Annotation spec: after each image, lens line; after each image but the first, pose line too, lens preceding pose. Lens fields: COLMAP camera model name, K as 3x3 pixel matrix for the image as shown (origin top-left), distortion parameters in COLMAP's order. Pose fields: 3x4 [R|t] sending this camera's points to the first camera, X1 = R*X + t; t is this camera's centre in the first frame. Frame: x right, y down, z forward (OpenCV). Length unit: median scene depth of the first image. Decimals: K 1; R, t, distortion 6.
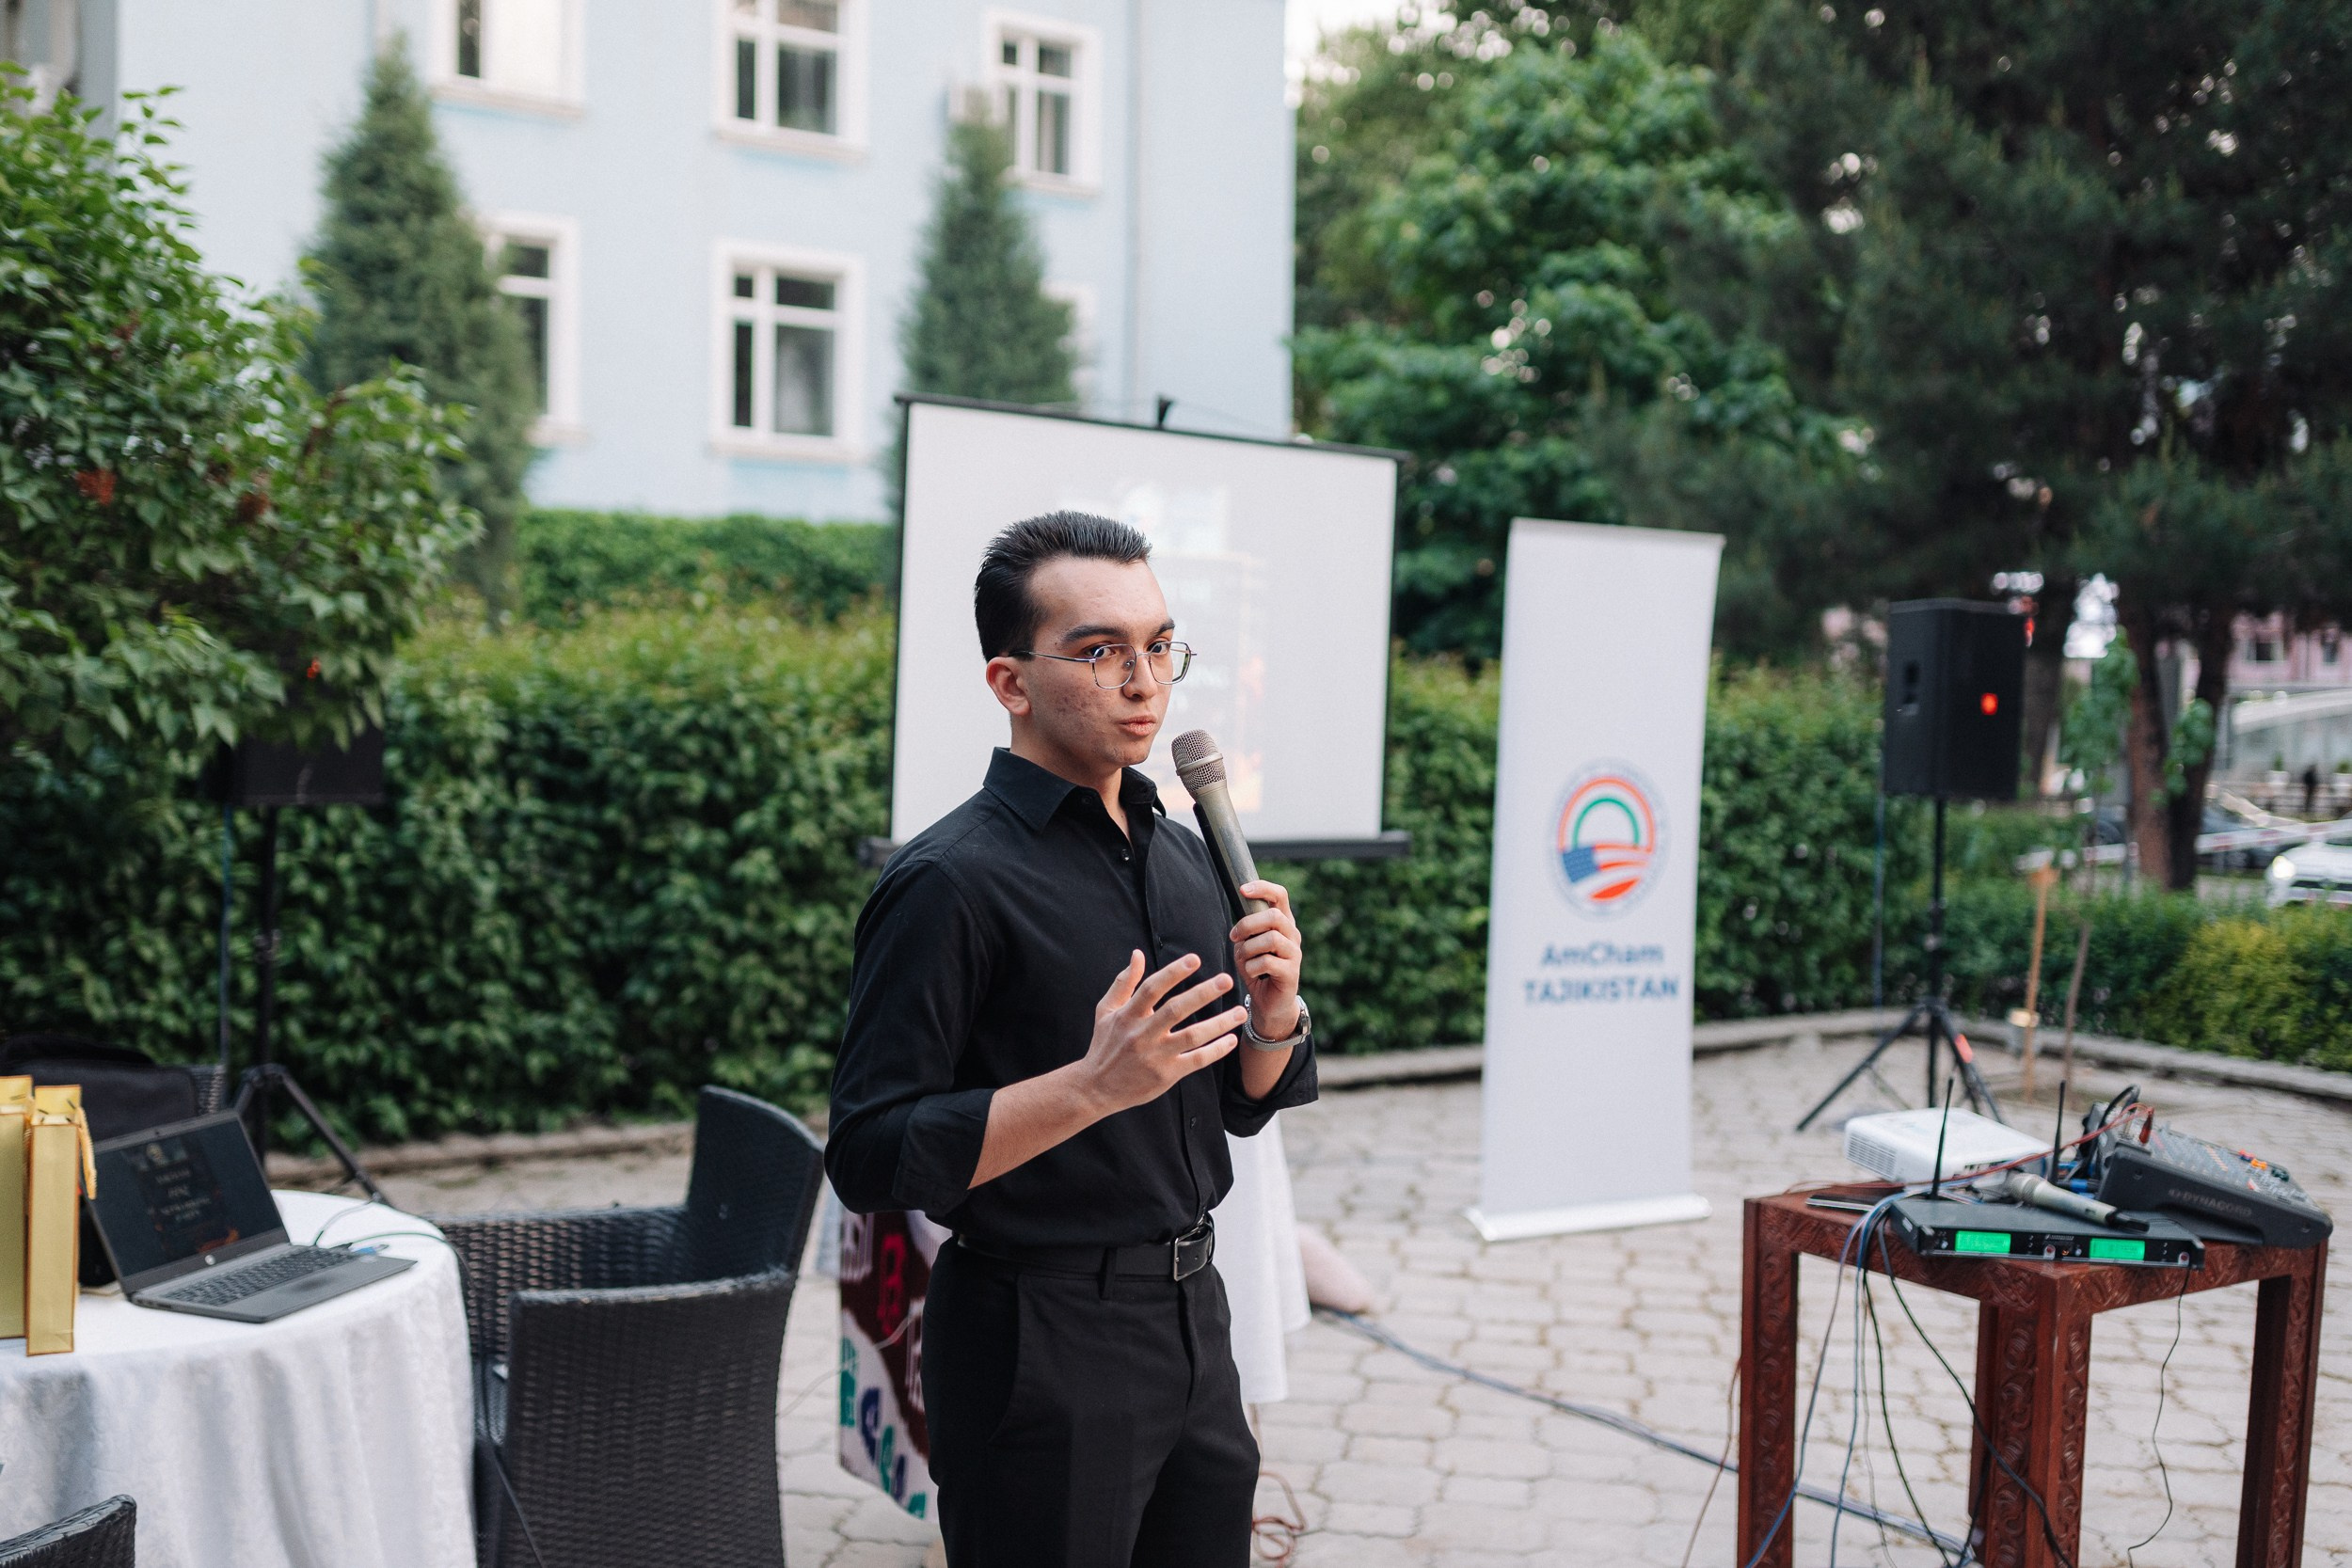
lens RADIAL K [[2365.1, 0, 1175.3], [0, 2365.1, 775.1], [0, 0, 1]] dist [-0.007418, -0.006225]
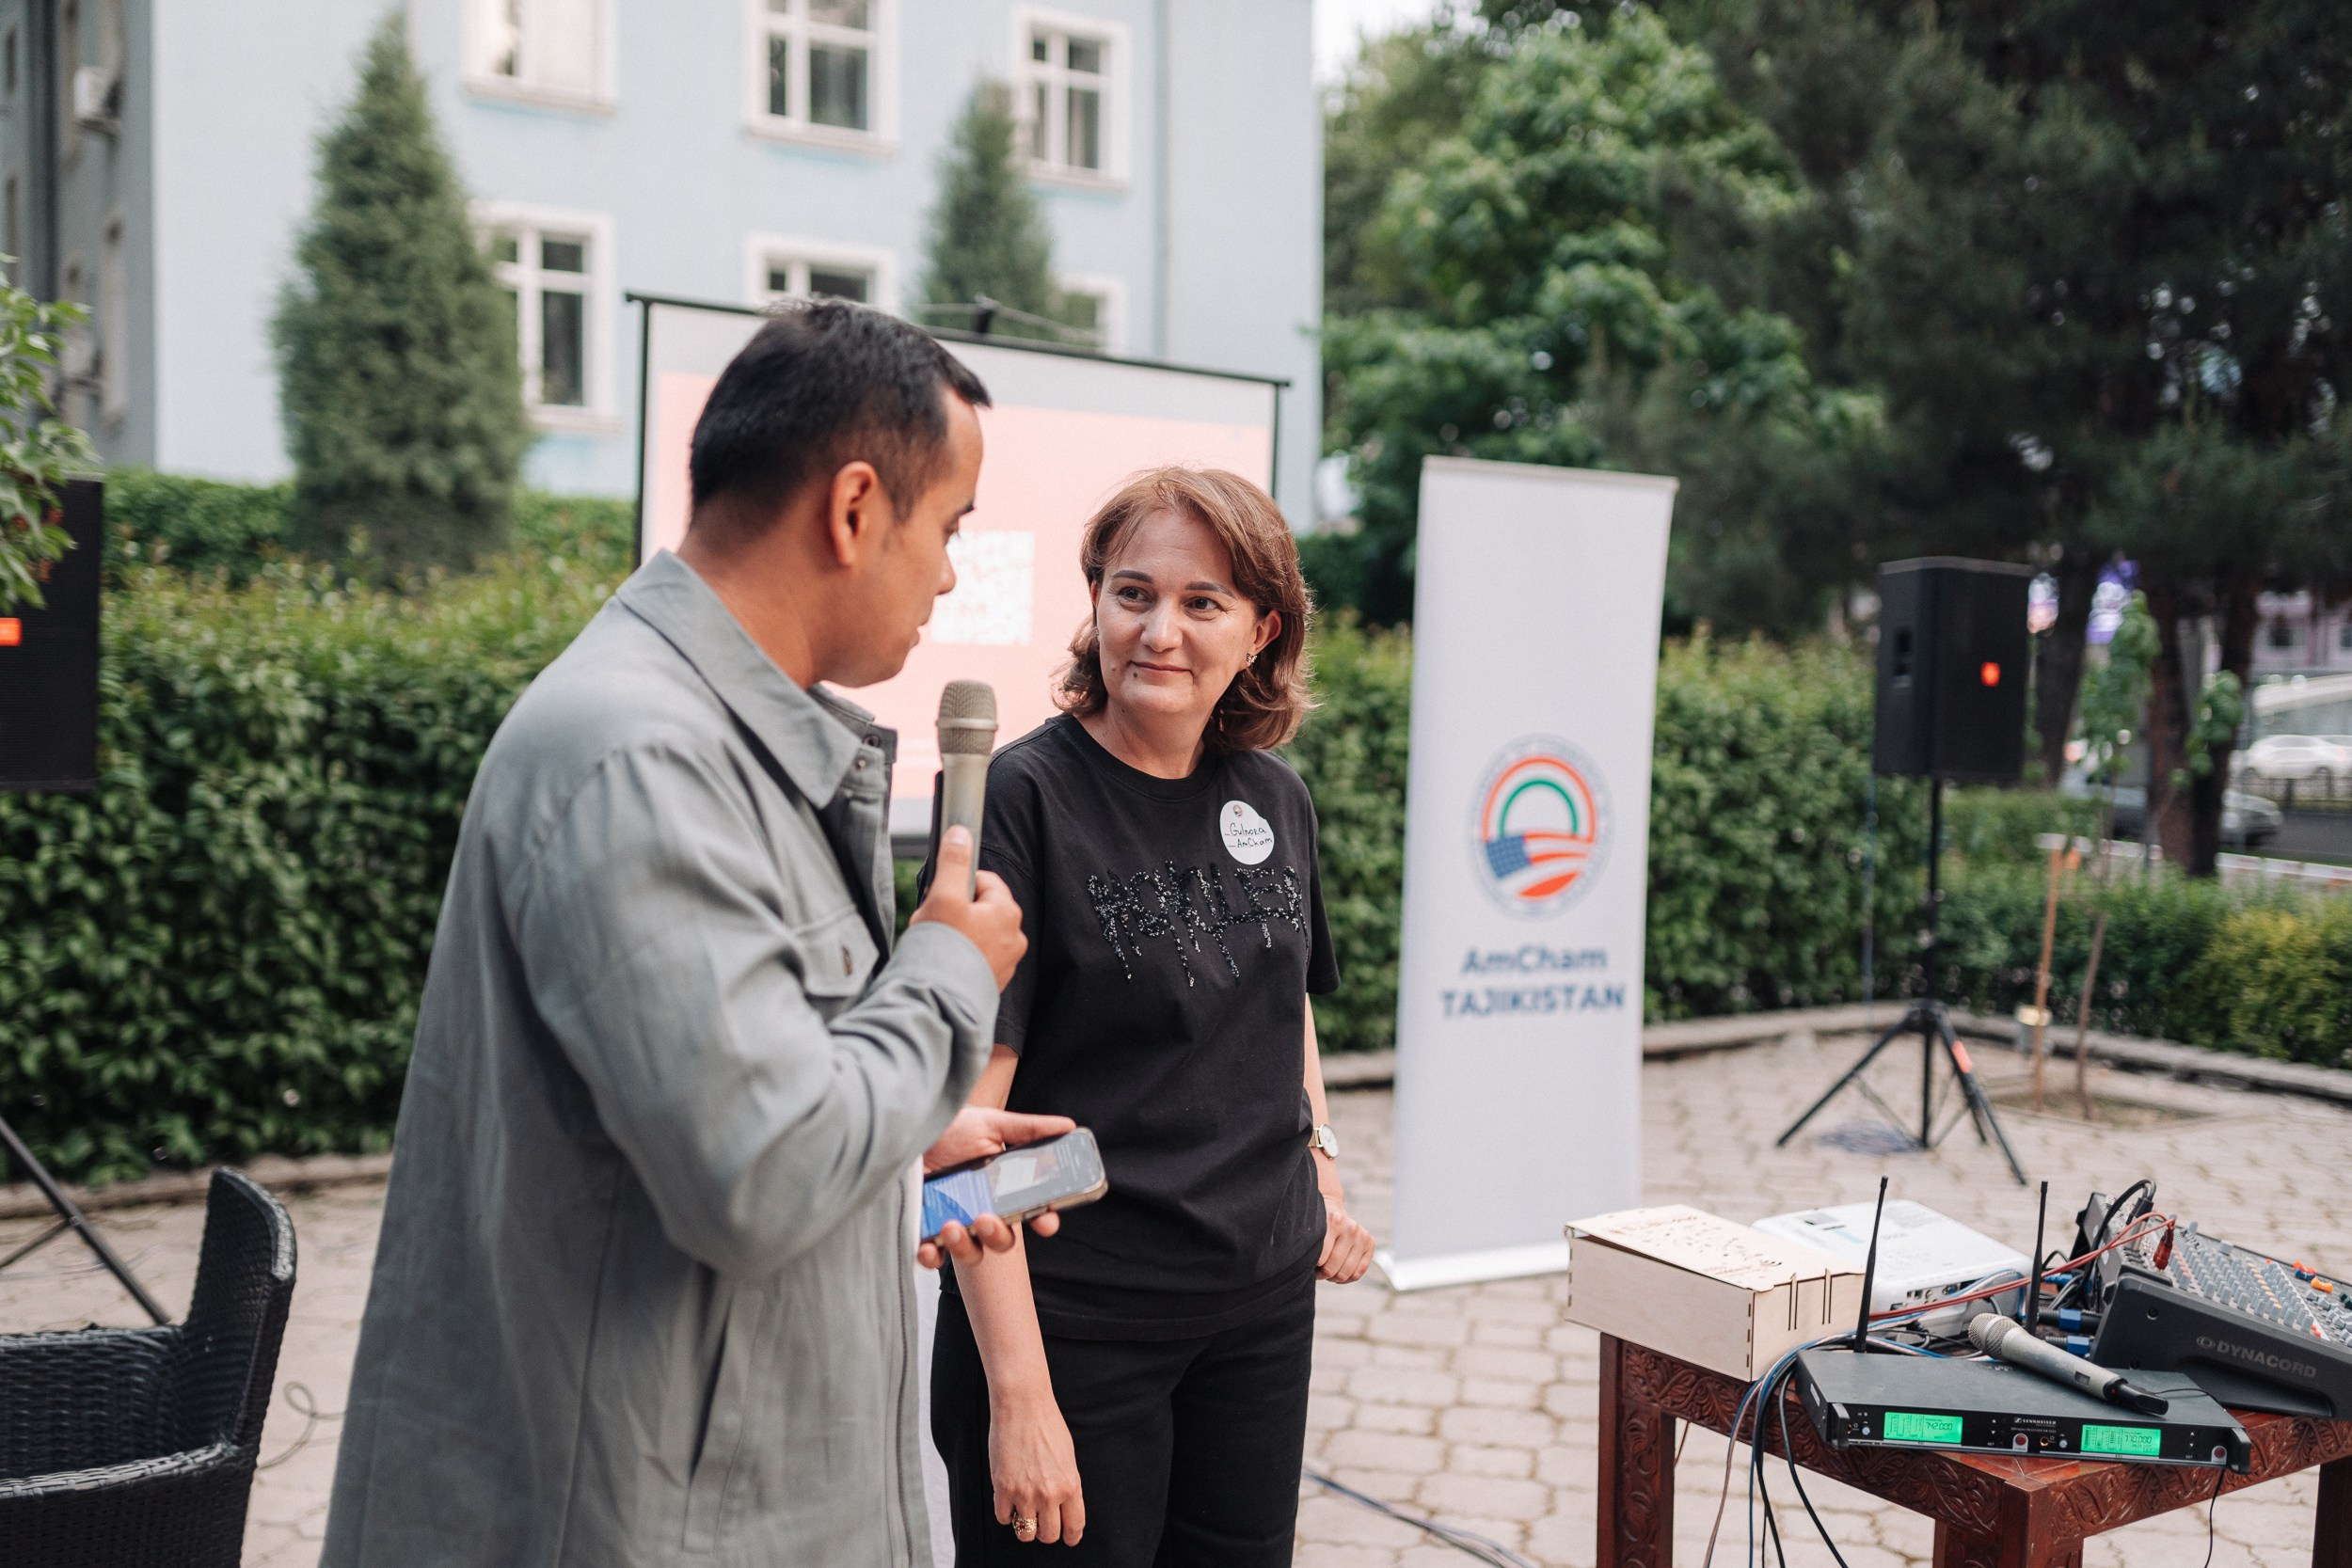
lens RADIAL K [[2233.8, 0, 1176.0], [0, 2233.8, 784.0], [0, 0, 1]] dist [-0.008102, -0.013611]
pose [[0.999590, -0.002433, -0.028546, 0.057397], [0.002744, 0.999938, 0.010836, 0.001488], [0.028518, -0.010910, 0.999534, 0.139091]]
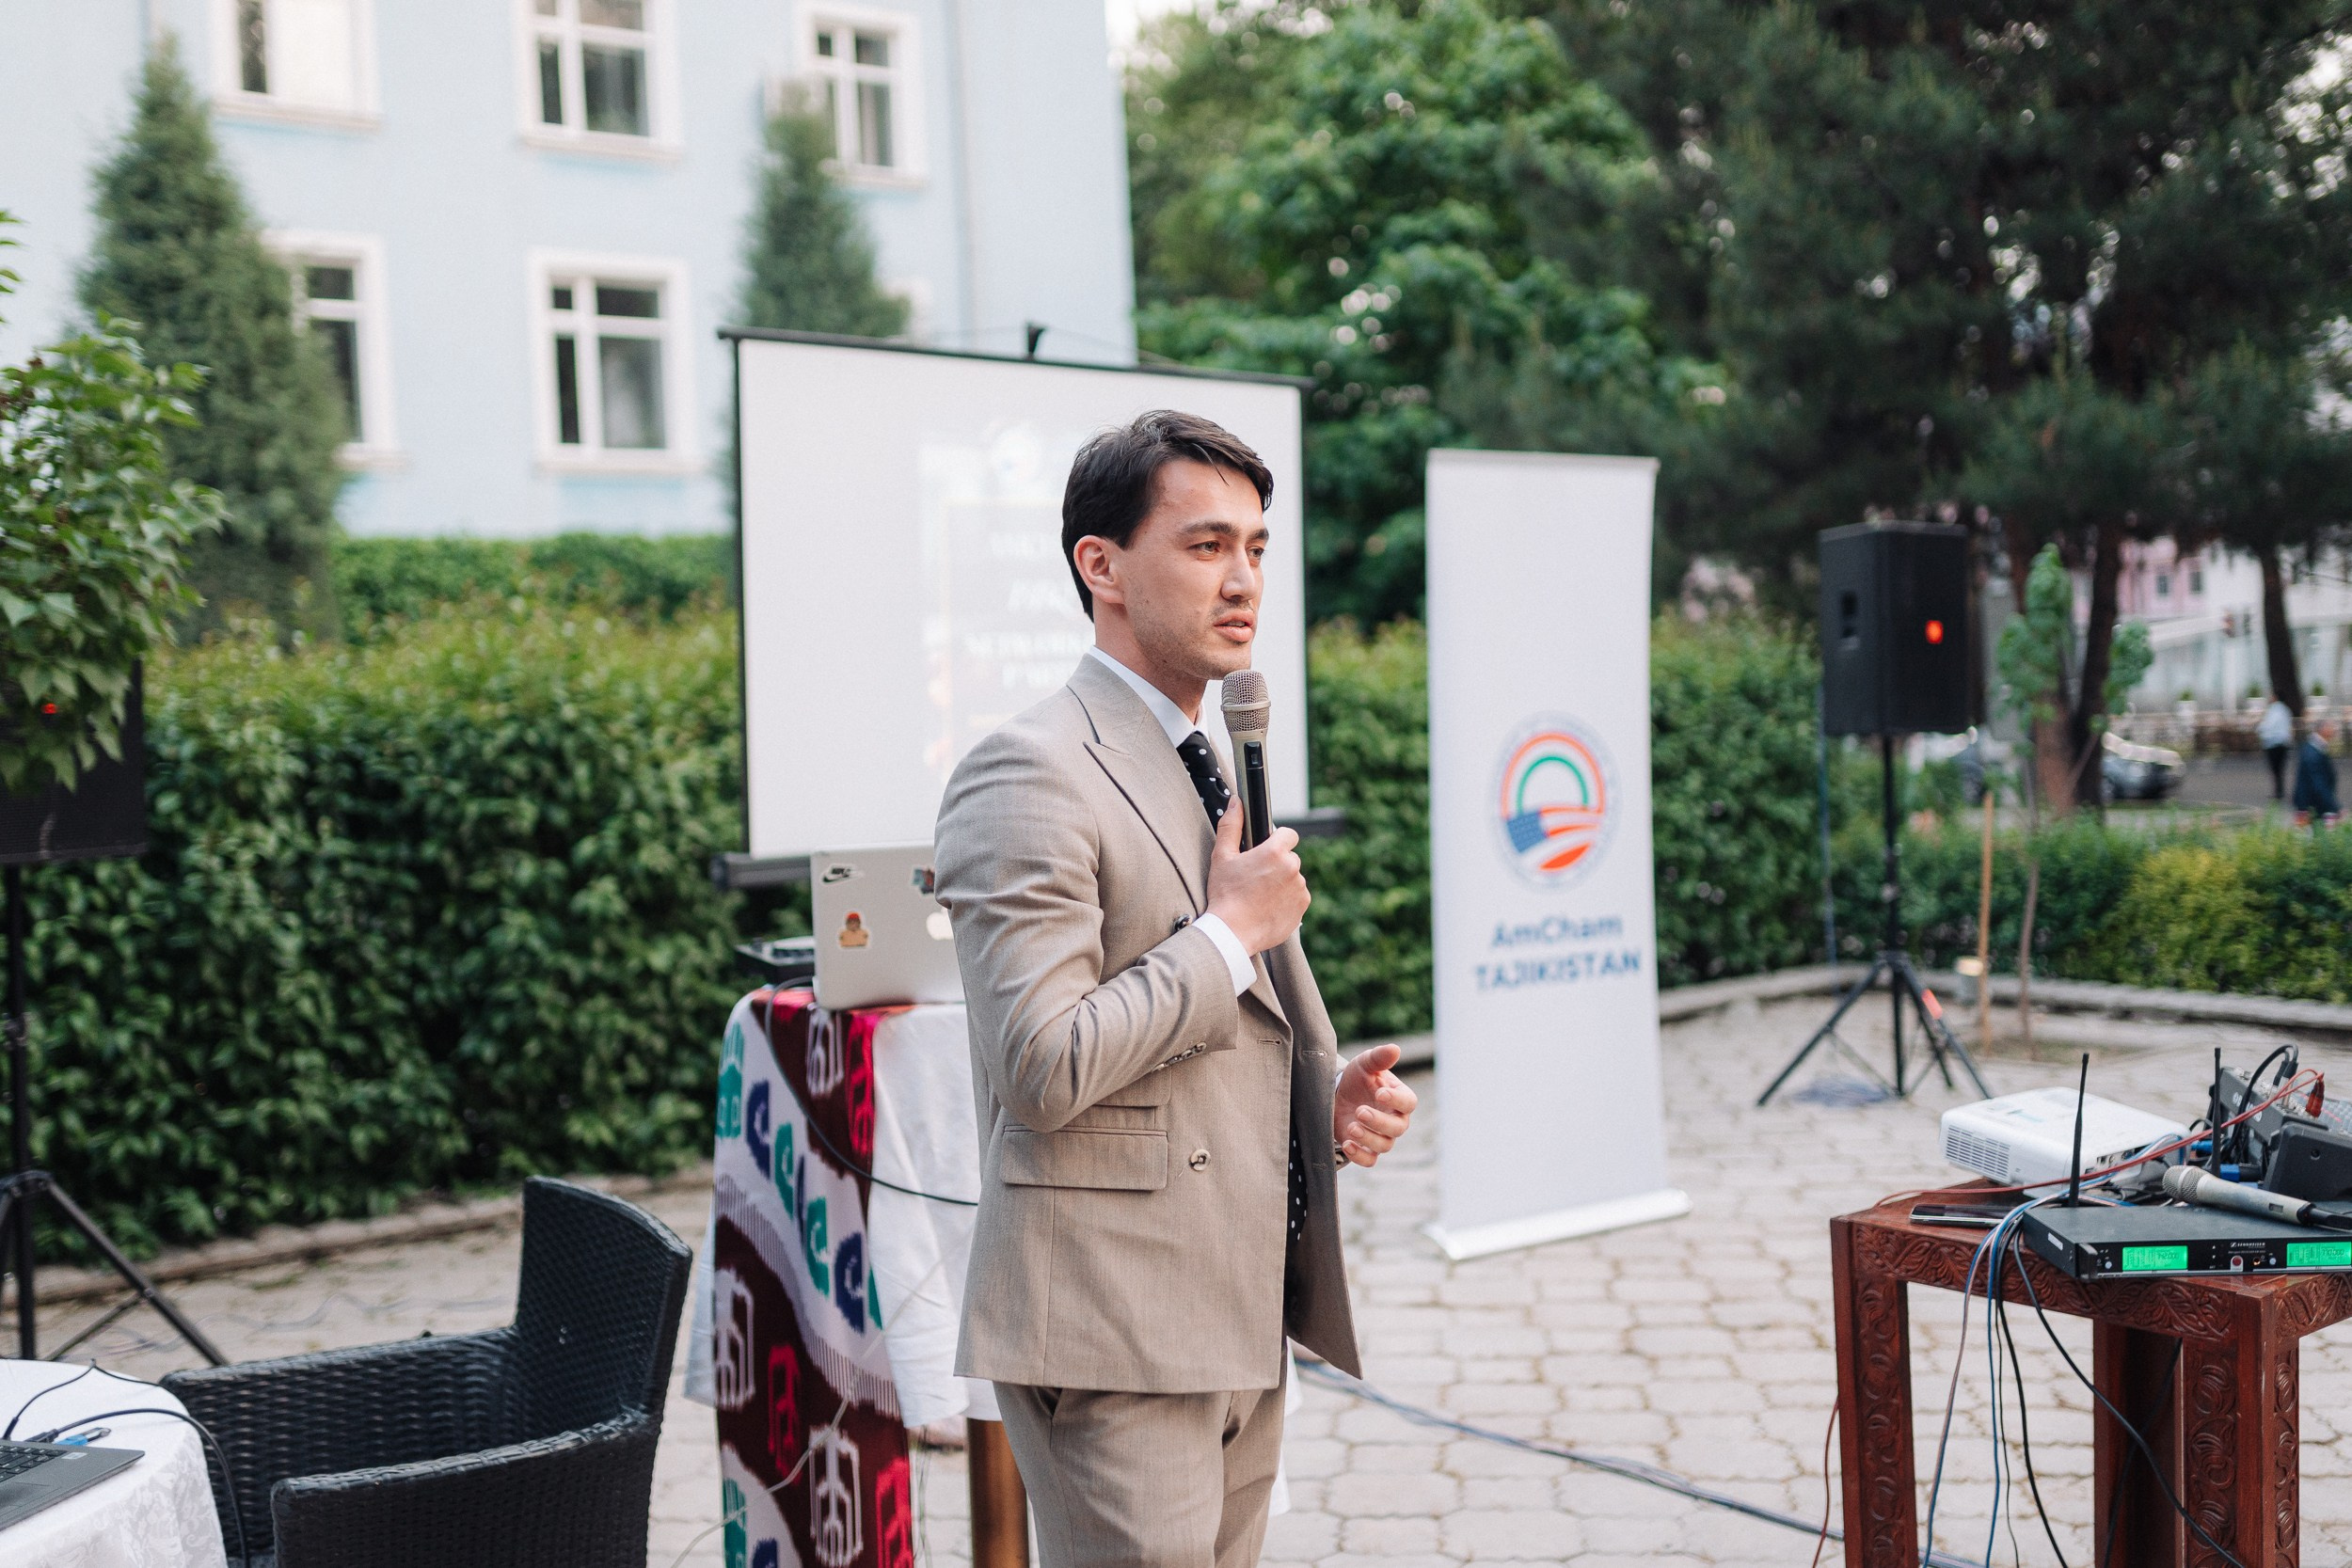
lens RADIAL K [[2370.2, 0, 1183.8], [0, 2370.2, 763.5], [0, 0, 1]] dist [-0.003255, -0.014876]
pose [[0.995947, -0.065609, 0.061521, -0.009270], [0.065909, 0.997822, -0.002857, 0.004627], [-0.061200, 0.006901, 0.998102, 0.087469]]
